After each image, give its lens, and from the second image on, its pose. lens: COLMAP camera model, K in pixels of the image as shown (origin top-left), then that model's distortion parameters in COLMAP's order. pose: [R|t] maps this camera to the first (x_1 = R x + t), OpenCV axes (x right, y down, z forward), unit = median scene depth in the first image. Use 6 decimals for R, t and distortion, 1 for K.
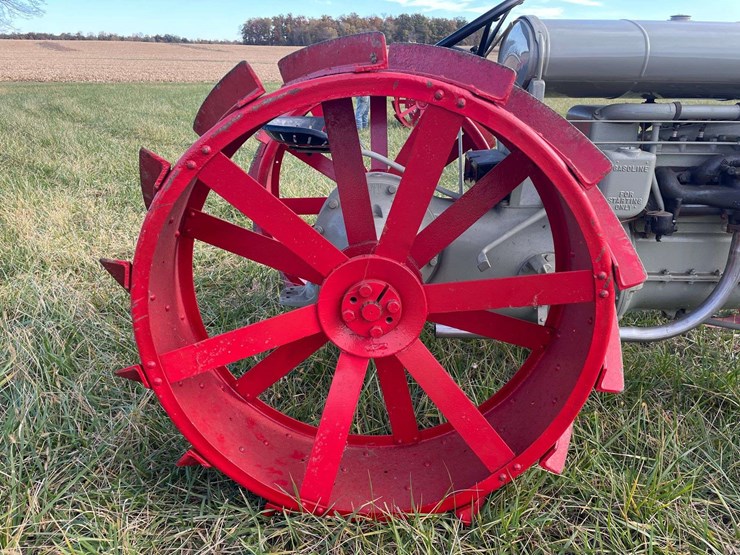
lens RADIAL K [[557.4, 0, 372.2], [0, 557.4, 274.8], [0, 0, 1]] dist [0.082974, -0.105946]
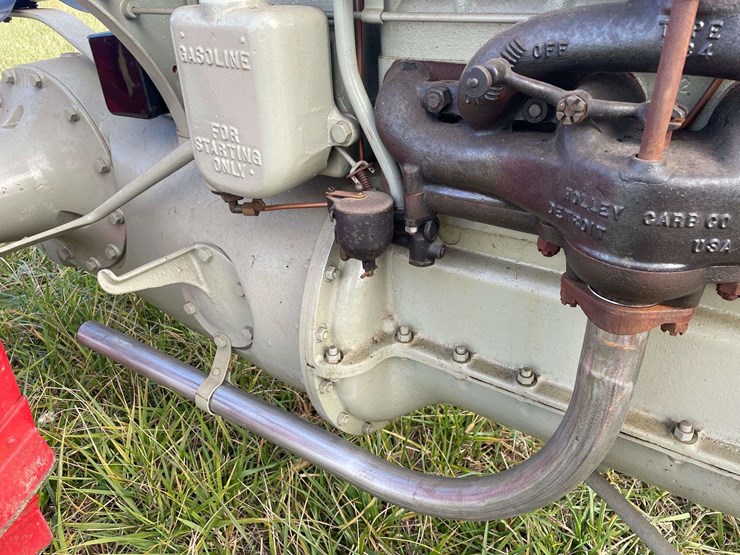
lens RADIAL K [[558.1, 0, 365.9], [0, 558.1, 274.3], [0, 0, 1]] dist [0.085133, -0.116032]
pose [[0.831866, 0.231918, -0.504195, 0.698210], [-0.141339, 0.967074, 0.211637, -0.138318], [0.536677, -0.104791, 0.837256, 0.708273]]
